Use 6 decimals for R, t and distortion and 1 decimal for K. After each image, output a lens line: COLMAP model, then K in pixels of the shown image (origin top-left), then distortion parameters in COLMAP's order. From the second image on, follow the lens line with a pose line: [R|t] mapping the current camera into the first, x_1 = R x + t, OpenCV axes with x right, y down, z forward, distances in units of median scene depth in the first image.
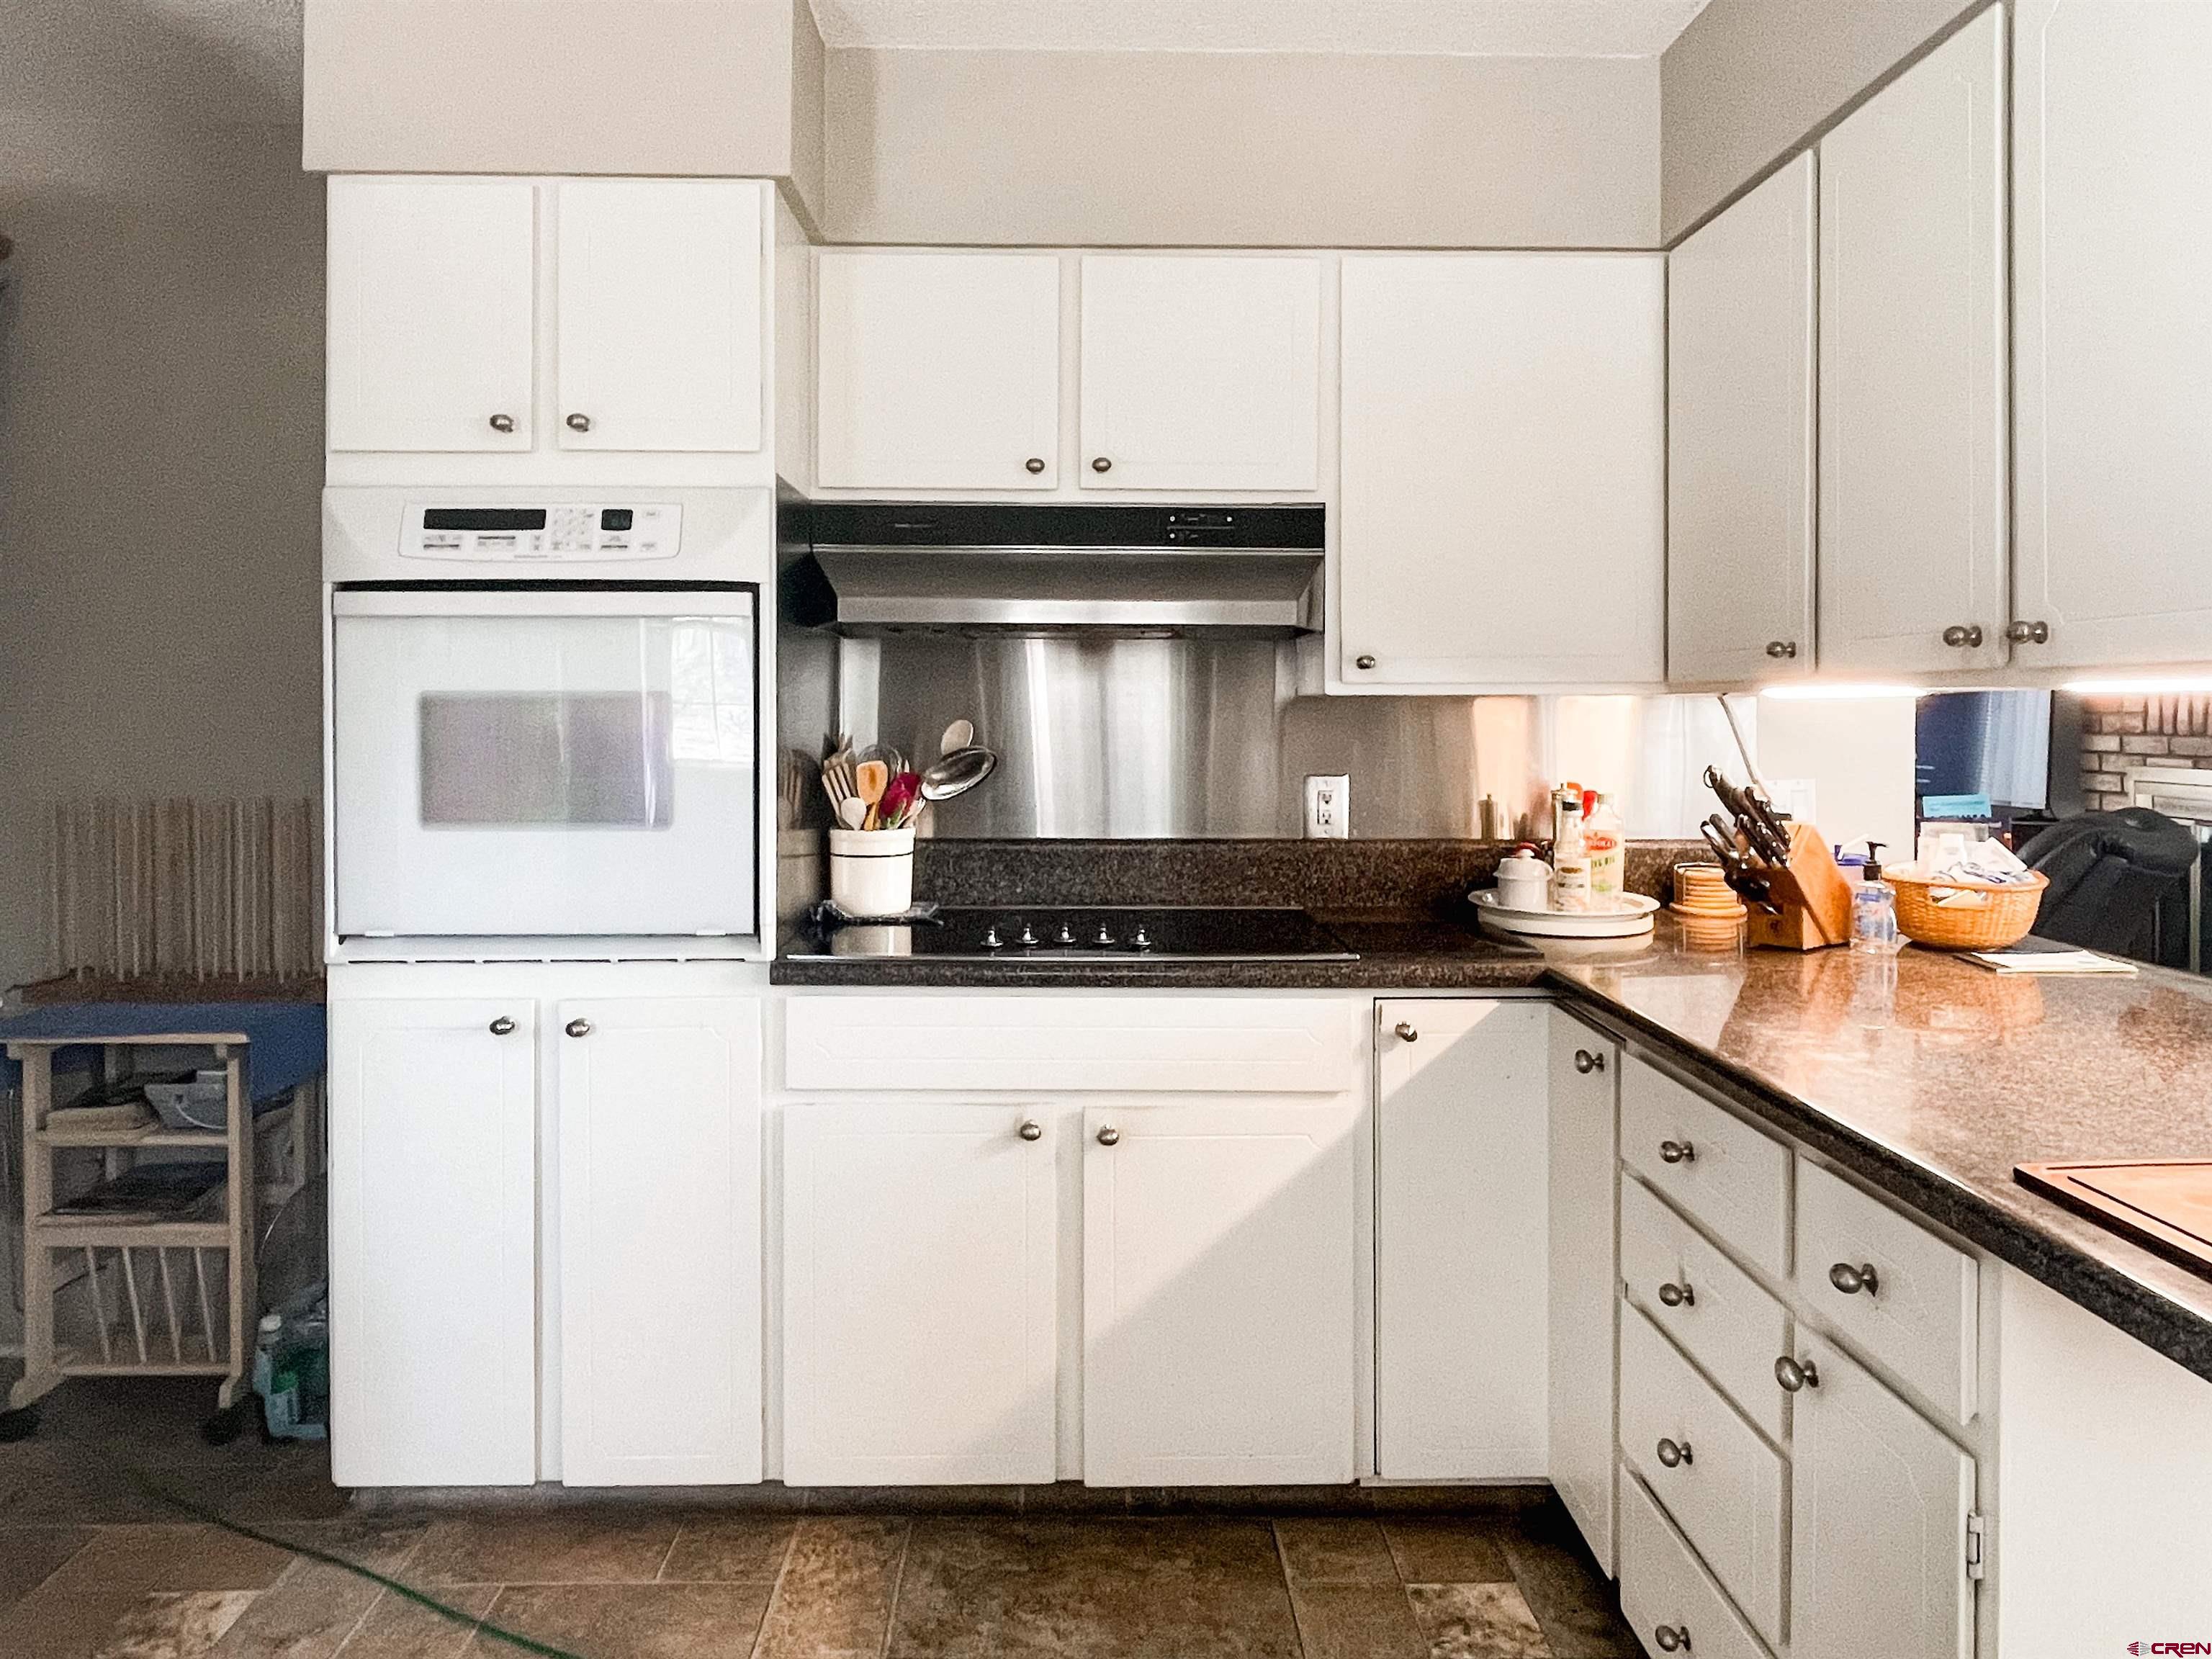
lens RADIAL K [[1438.4, 0, 1107.9], [0, 1438.4, 719.8], [0, 0, 1]] dist [-0.004982, -0.003770]
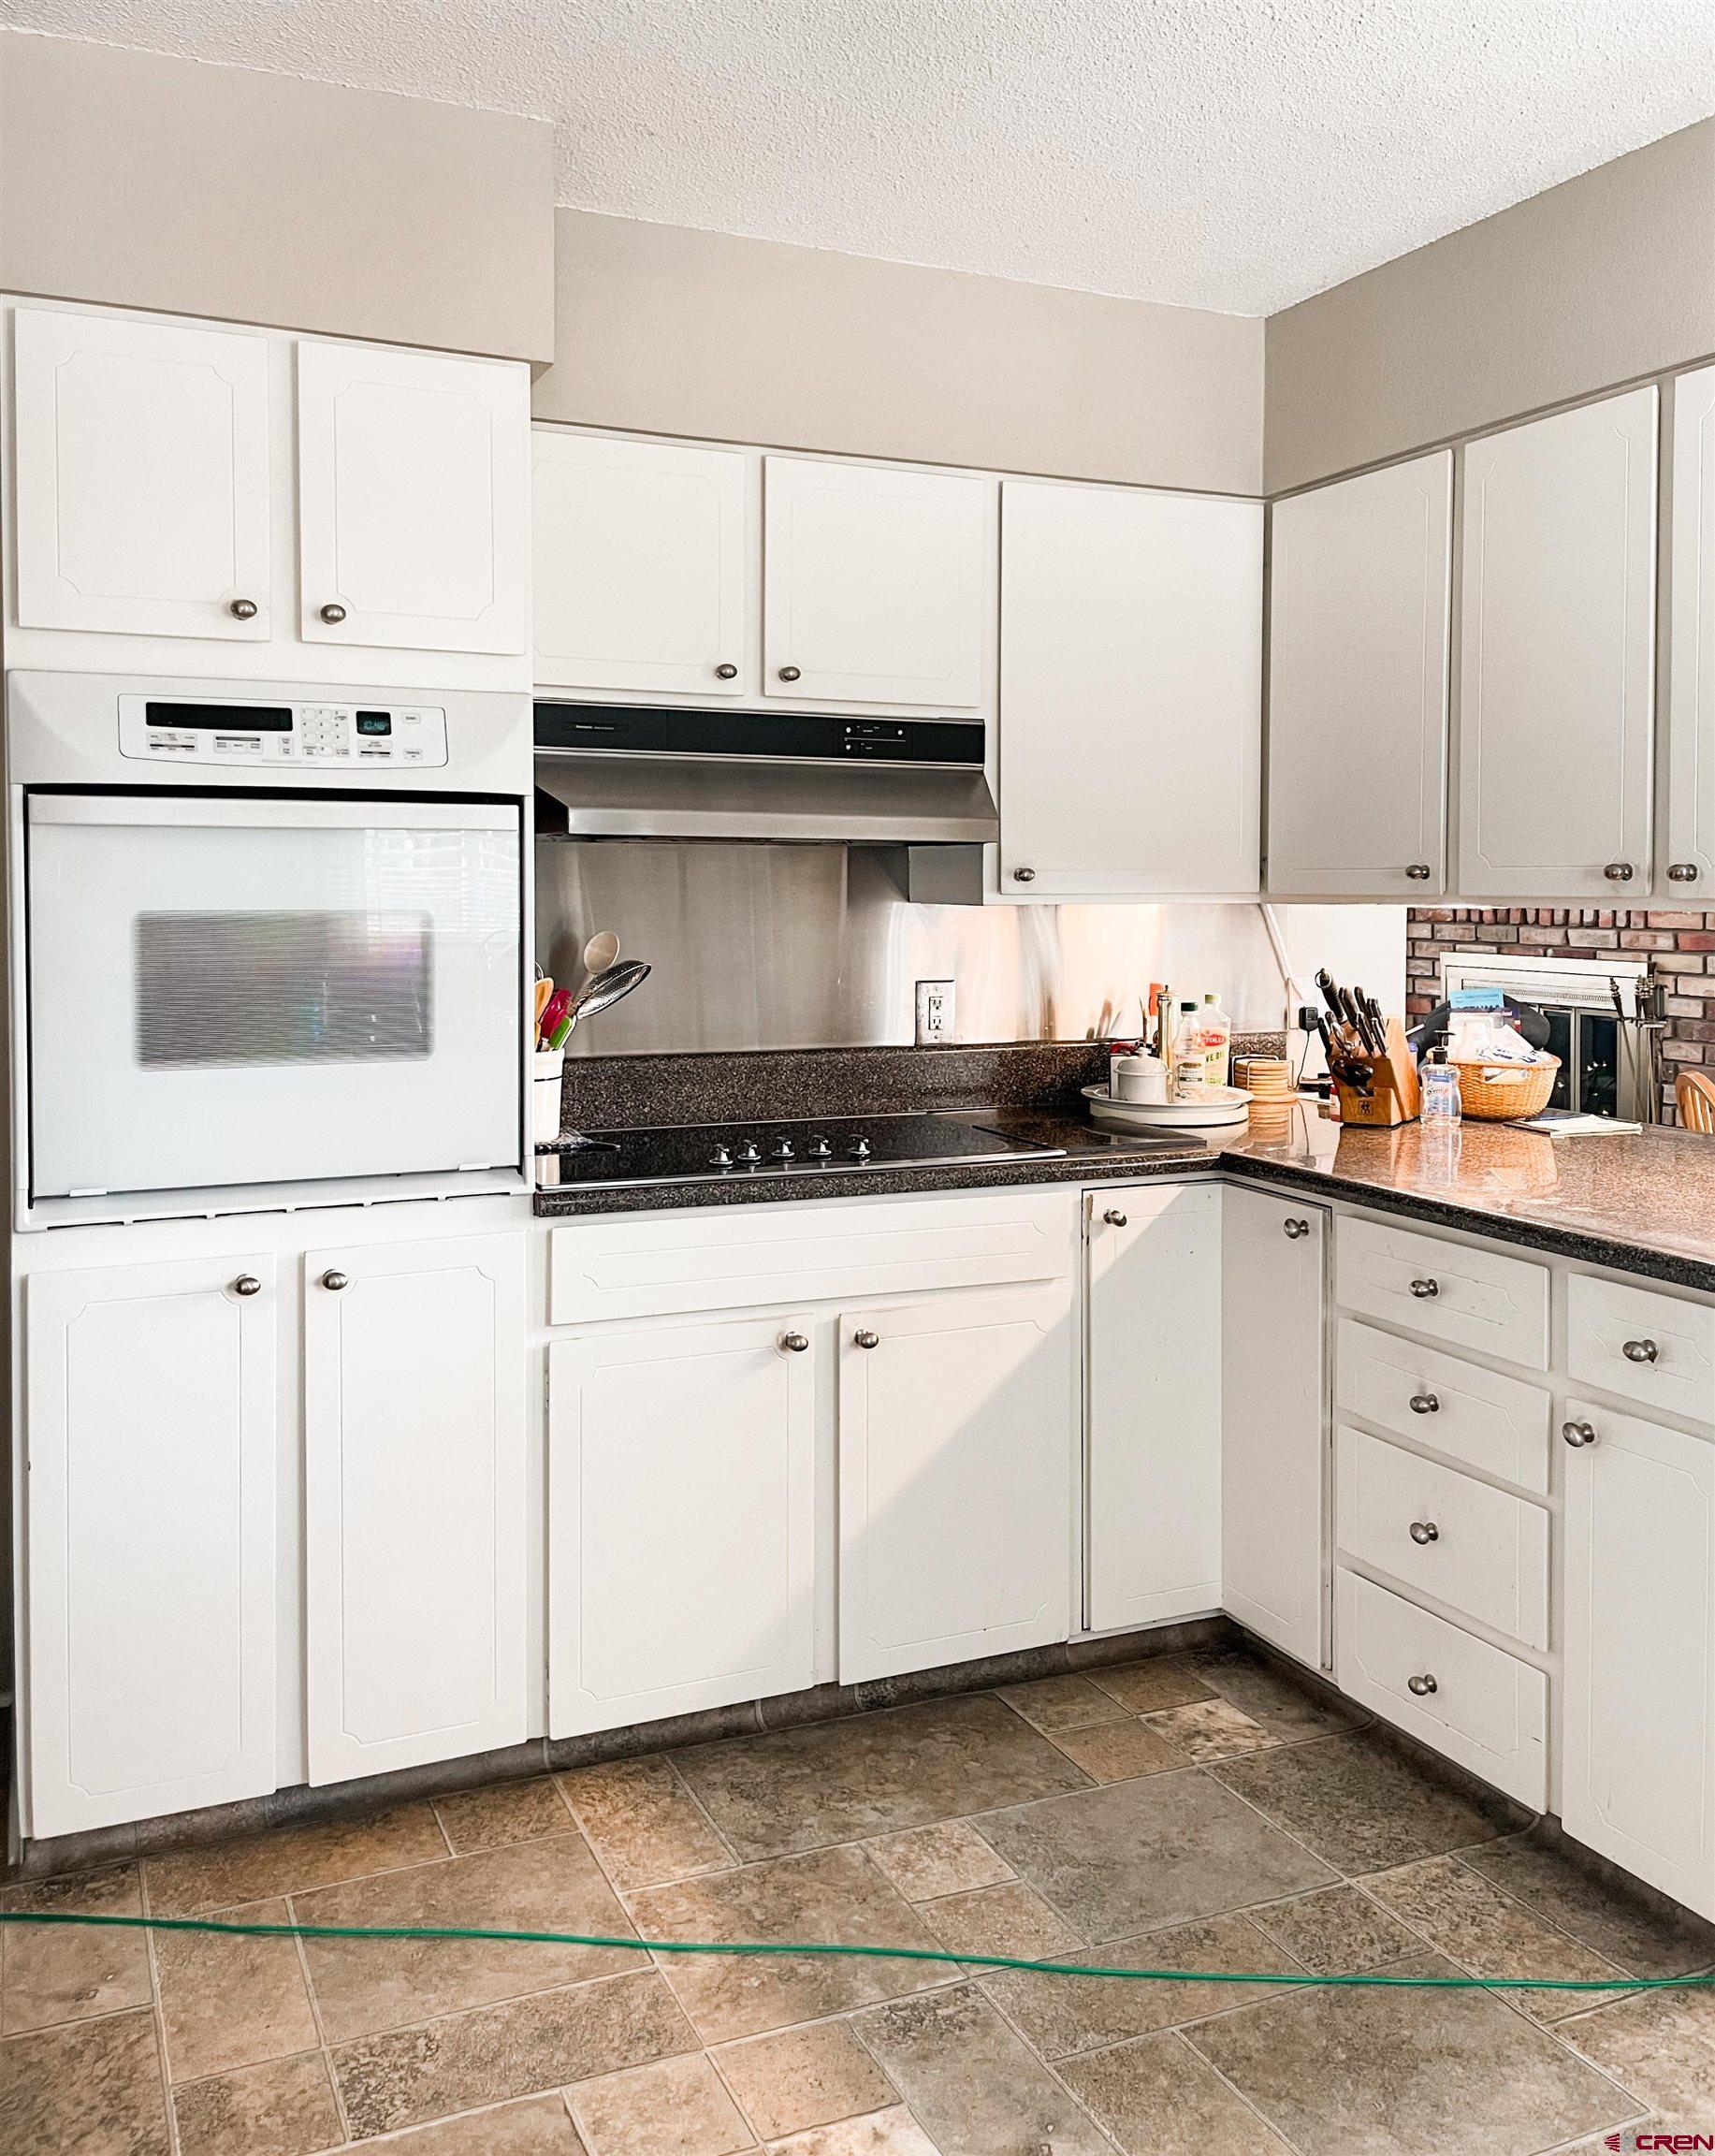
lens RADIAL K [[1786.9, 0, 860.8], [0, 1786.9, 938.7], [0, 0, 1]] dist [0.069799, -0.093982]
pose [[0.921958, -0.011659, 0.387115, -0.493146], [0.002010, 0.999677, 0.025321, -0.029868], [-0.387286, -0.022567, 0.921684, -0.175510]]
